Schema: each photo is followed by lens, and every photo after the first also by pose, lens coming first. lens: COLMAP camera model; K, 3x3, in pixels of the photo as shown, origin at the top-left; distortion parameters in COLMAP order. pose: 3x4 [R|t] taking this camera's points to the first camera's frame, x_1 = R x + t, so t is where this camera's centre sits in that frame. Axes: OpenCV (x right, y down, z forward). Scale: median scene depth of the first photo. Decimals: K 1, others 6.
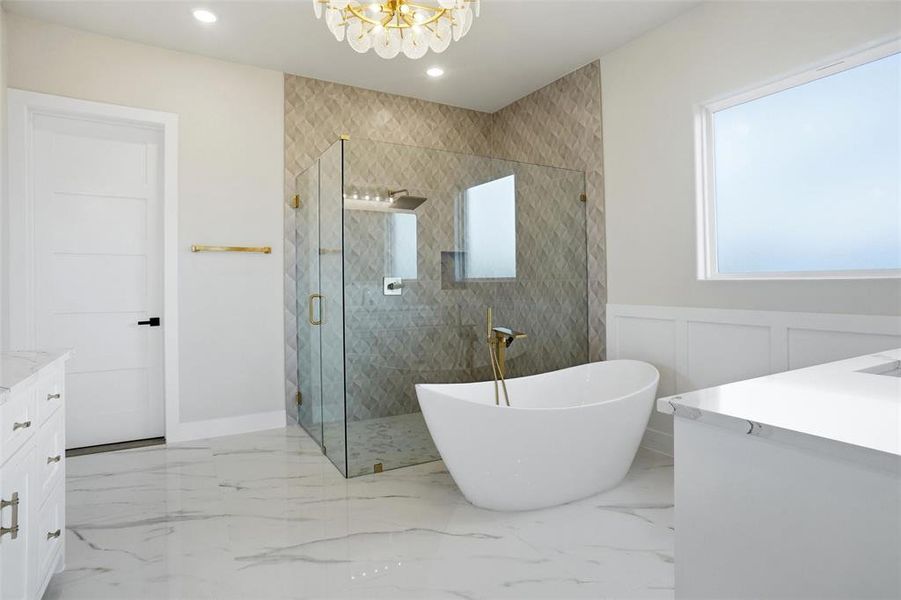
lens RADIAL K [[487.4, 0, 449.4], [0, 487.4, 280.5], [0, 0, 1]] dist [-0.028368, 0.000135]
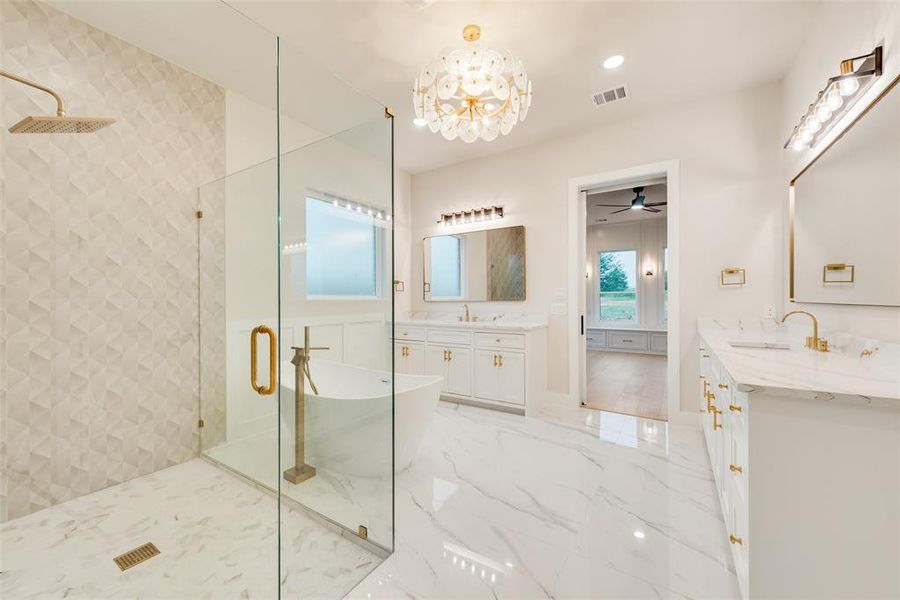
lens RADIAL K [[350.0, 0, 447.8], [0, 350.0, 299.5], [0, 0, 1]] dist [0.018881, -0.008487]
pose [[-0.456332, 0.012433, 0.889723, -0.583232], [0.006464, 0.999922, -0.010657, 0.009710], [-0.889786, 0.000887, -0.456377, 0.906437]]
